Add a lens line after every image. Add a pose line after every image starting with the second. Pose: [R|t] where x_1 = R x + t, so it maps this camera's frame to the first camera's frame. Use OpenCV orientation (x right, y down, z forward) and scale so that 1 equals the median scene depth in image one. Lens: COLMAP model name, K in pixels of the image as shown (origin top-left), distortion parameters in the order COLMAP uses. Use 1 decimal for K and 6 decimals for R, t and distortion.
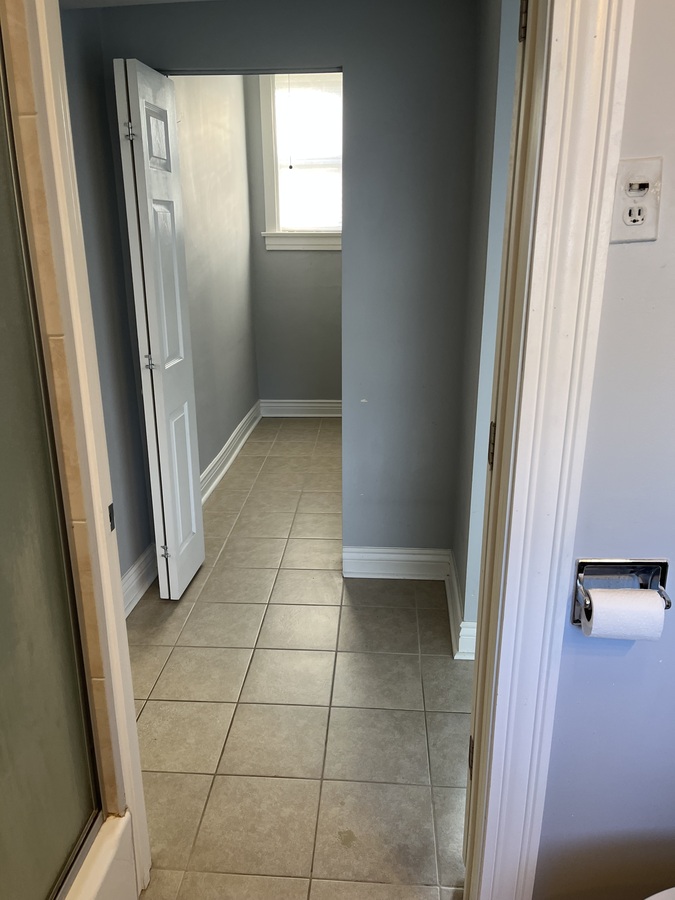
lens RADIAL K [[688.4, 0, 339.6], [0, 688.4, 445.5], [0, 0, 1]] dist [0.074432, -0.112943]
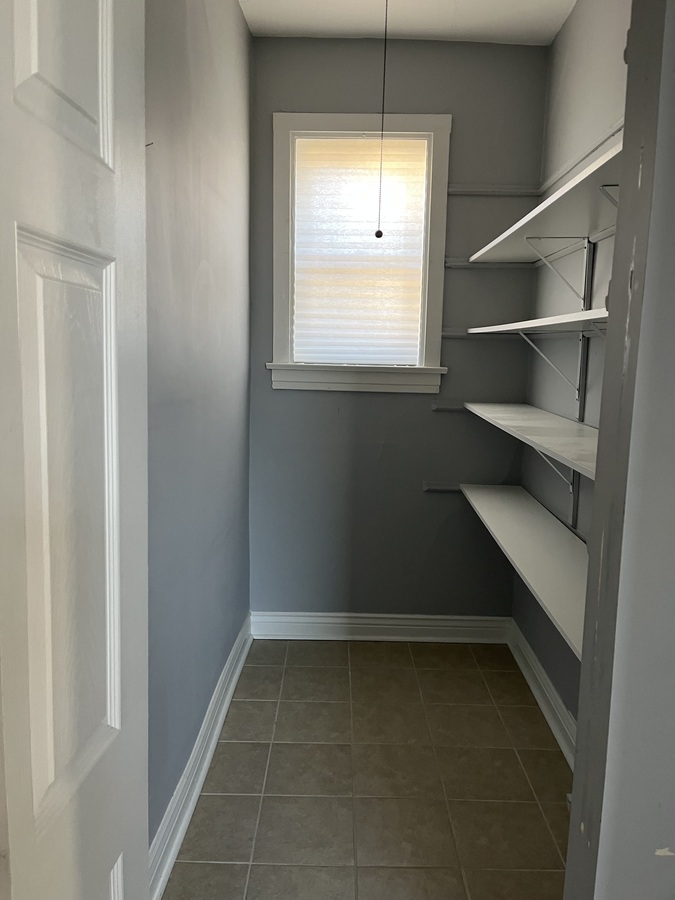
lens RADIAL K [[688.4, 0, 339.6], [0, 688.4, 445.5], [0, 0, 1]] dist [0.074432, -0.112943]
pose [[0.998012, 0.013893, 0.061474, -0.088404], [-0.002468, 0.983267, -0.182153, -0.120483], [-0.062976, 0.181639, 0.981347, 0.396595]]
